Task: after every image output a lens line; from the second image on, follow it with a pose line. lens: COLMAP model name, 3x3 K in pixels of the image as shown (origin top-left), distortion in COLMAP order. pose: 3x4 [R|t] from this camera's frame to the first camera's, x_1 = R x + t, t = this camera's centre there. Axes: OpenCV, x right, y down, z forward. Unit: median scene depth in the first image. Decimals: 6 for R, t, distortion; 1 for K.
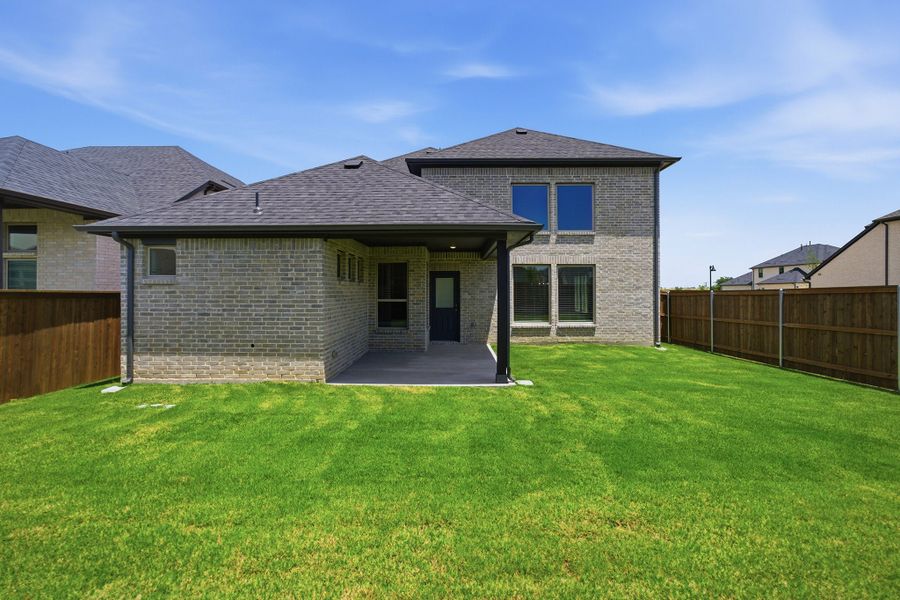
lens RADIAL K [[377.5, 0, 449.3], [0, 377.5, 292.0], [0, 0, 1]] dist [0.000577, 0.000667]
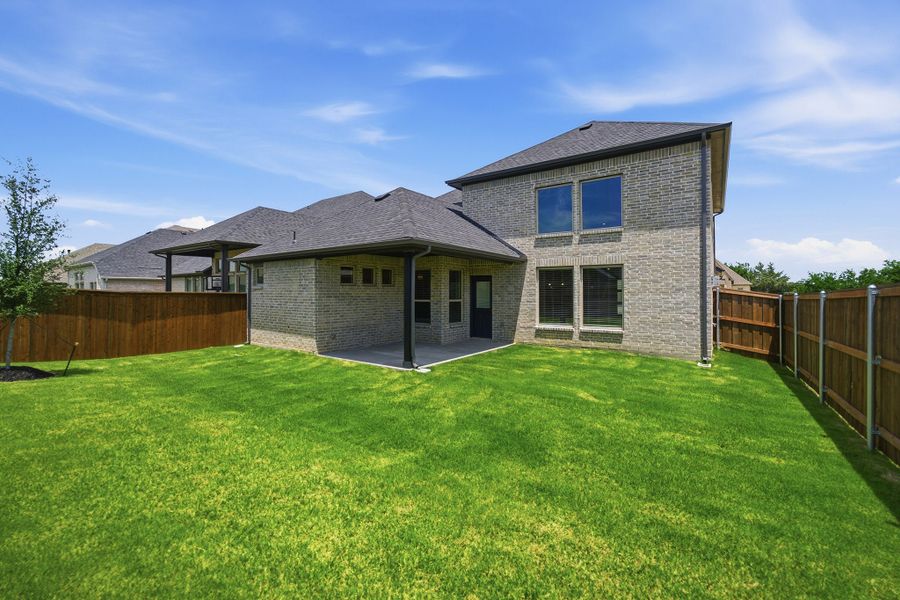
lens RADIAL K [[377.5, 0, 449.3], [0, 377.5, 292.0], [0, 0, 1]] dist [0.000577, 0.000667]
pose [[0.831752, -0.000486, -0.555147, 0.541678], [-0.002201, 0.999989, -0.004173, -0.001195], [0.555143, 0.004692, 0.831742, 0.019717]]
